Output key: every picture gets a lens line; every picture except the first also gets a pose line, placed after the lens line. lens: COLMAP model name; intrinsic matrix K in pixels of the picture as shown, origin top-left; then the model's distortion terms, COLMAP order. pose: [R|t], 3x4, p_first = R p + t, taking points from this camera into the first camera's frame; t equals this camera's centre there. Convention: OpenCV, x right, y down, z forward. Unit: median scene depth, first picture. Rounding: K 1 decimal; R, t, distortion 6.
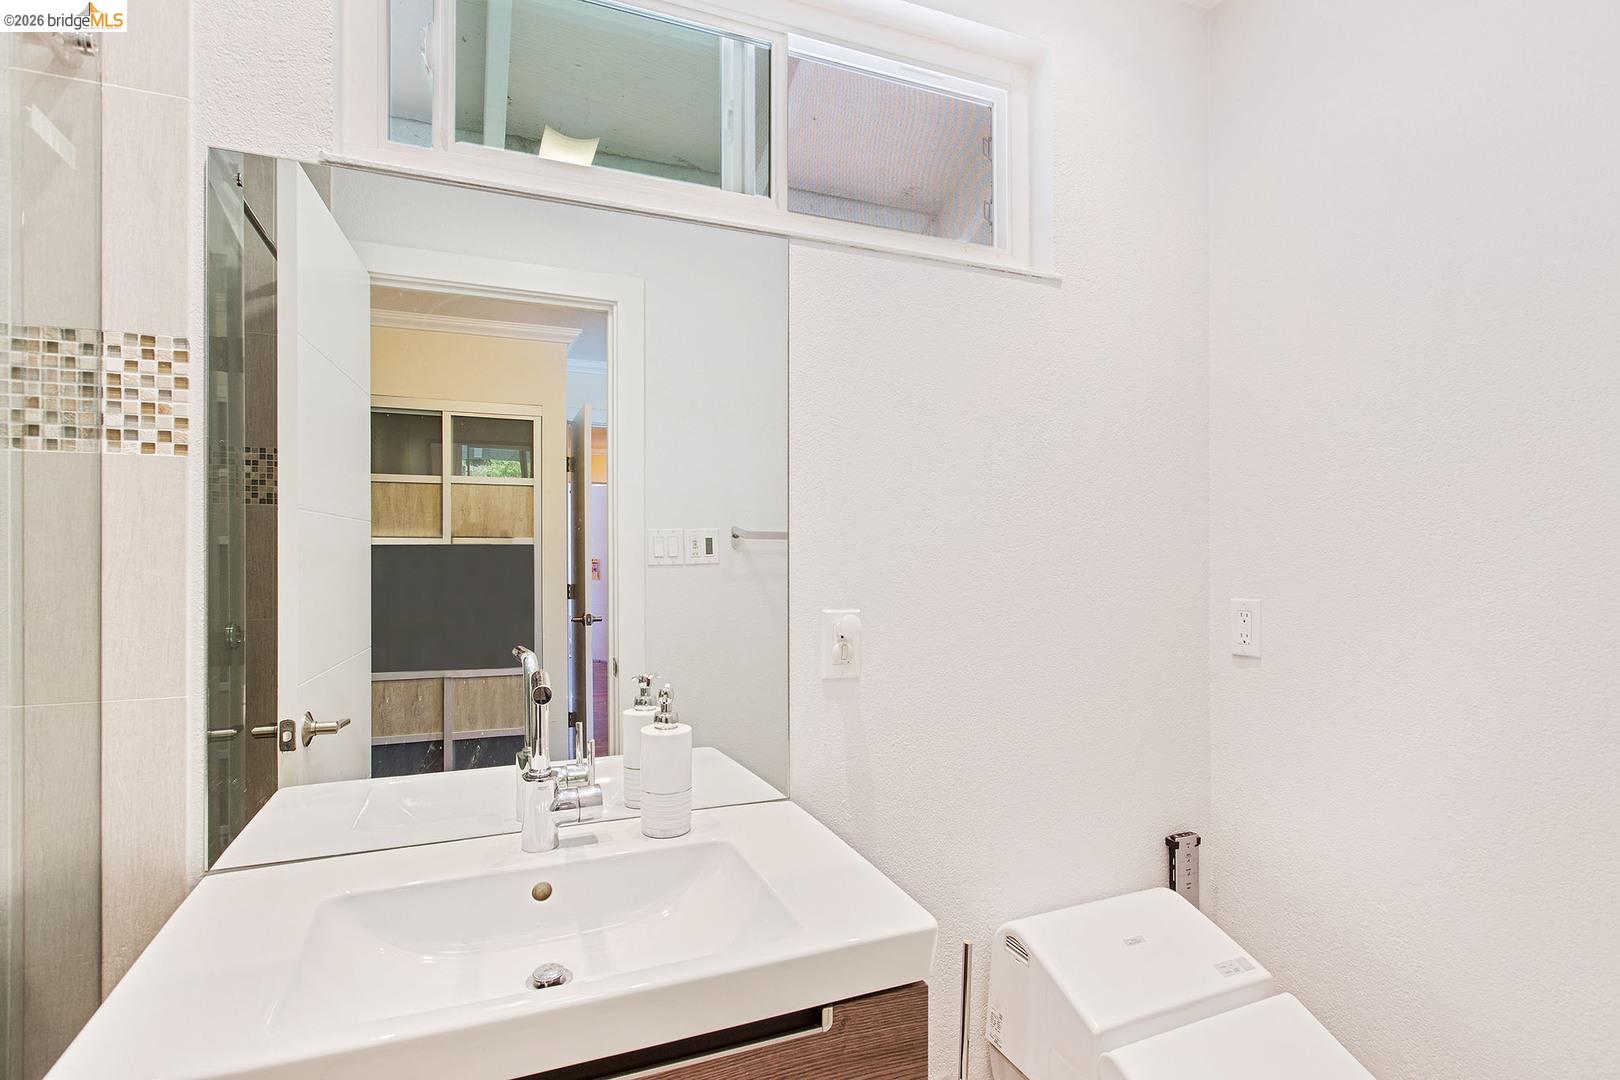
lens RADIAL K [[819.3, 0, 810.0], [0, 819.3, 540.0], [0, 0, 1]] dist [0.001089, 0.000357]
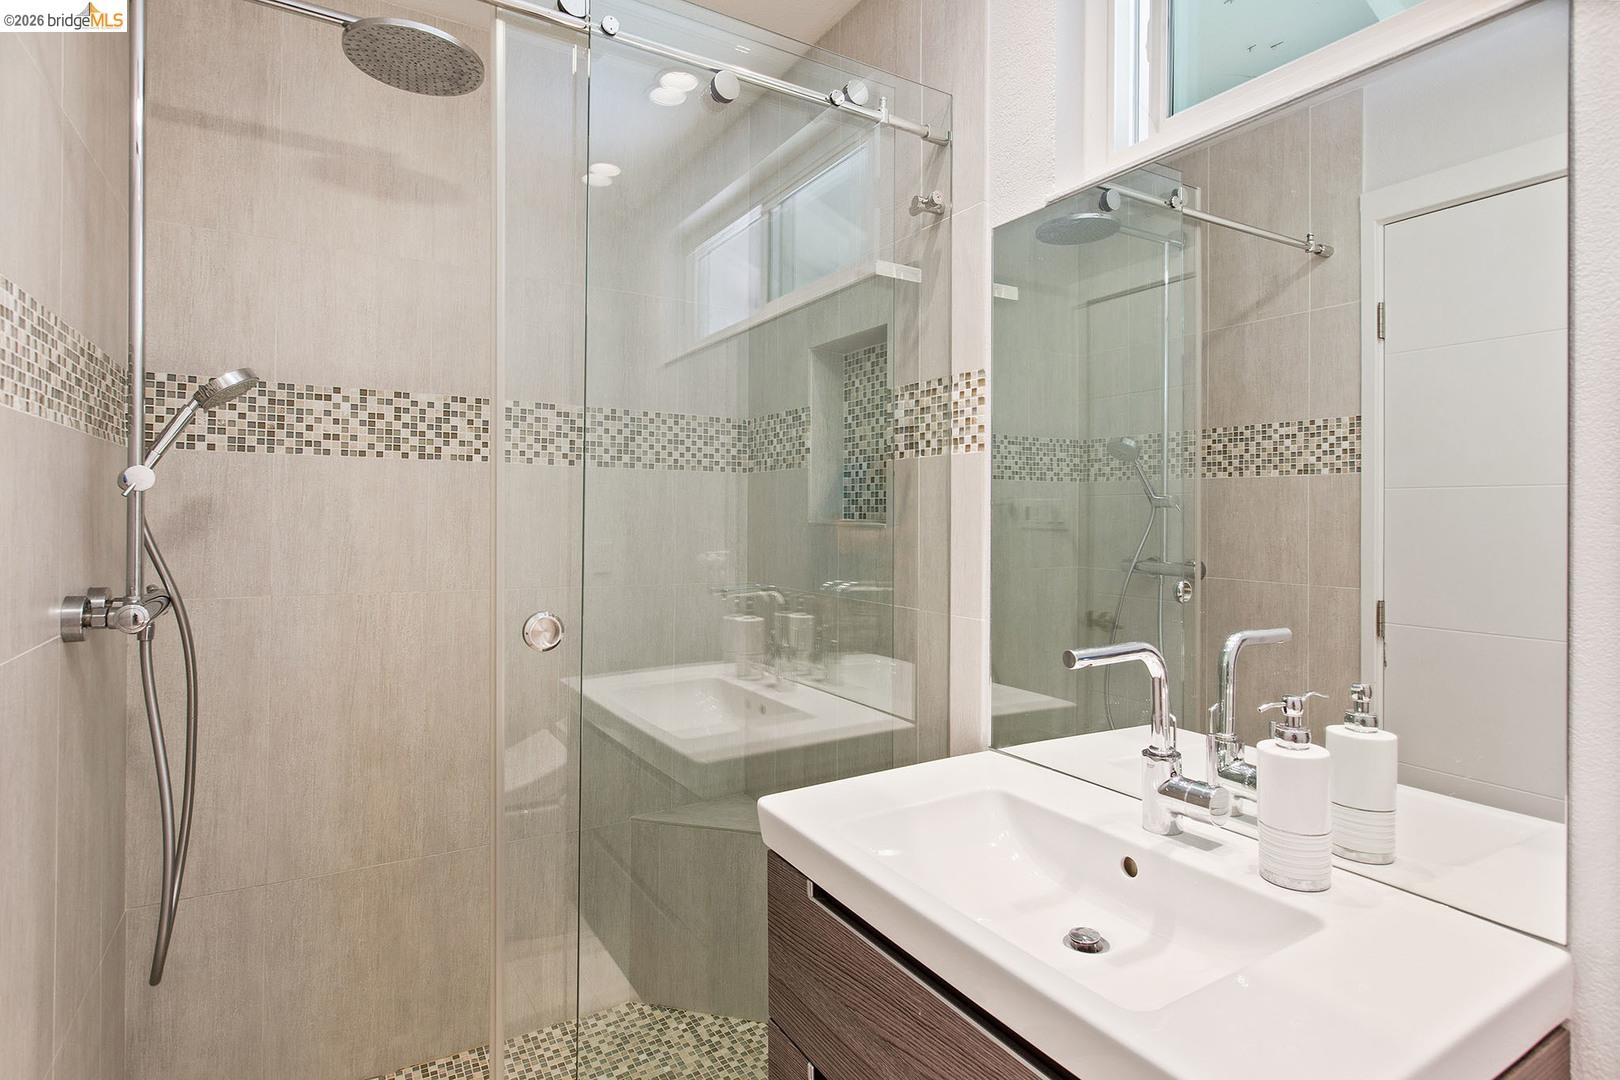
lens RADIAL K [[818.4, 0, 810.5], [0, 818.4, 508.9], [0, 0, 1]] dist [0.000168, 0.000005]
pose [[0.149535, -0.006149, -0.988737, 0.609106], [0.006651, 0.999964, -0.005213, 0.003202], [0.988734, -0.005796, 0.149570, 0.492345]]
